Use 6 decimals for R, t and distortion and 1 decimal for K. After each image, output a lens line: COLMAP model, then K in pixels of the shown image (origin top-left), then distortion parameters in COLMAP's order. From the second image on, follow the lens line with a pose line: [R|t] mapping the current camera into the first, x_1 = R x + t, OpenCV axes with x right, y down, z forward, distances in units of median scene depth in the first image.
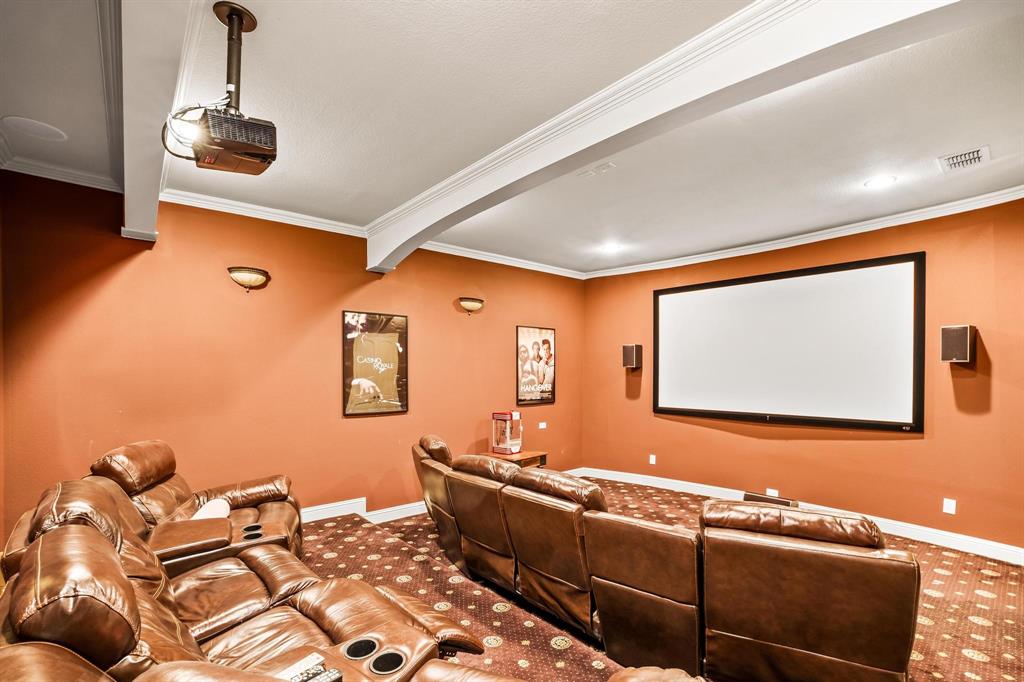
lens RADIAL K [[440.3, 0, 517.4], [0, 440.3, 372.3], [0, 0, 1]] dist [0.018117, 0.000513]
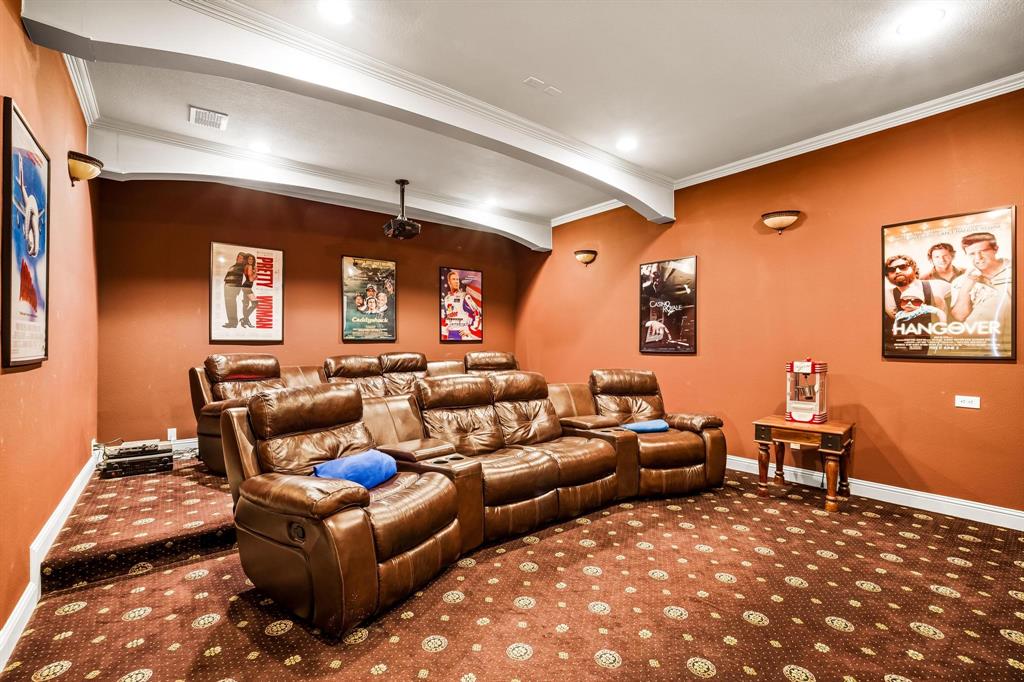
lens RADIAL K [[440.3, 0, 511.9], [0, 440.3, 339.9], [0, 0, 1]] dist [0.018117, 0.000513]
pose [[0.012533, 0.001327, -0.999921, 0.666341], [0.007932, 0.999968, 0.001427, 0.050177], [0.999890, -0.007949, 0.012522, 0.529648]]
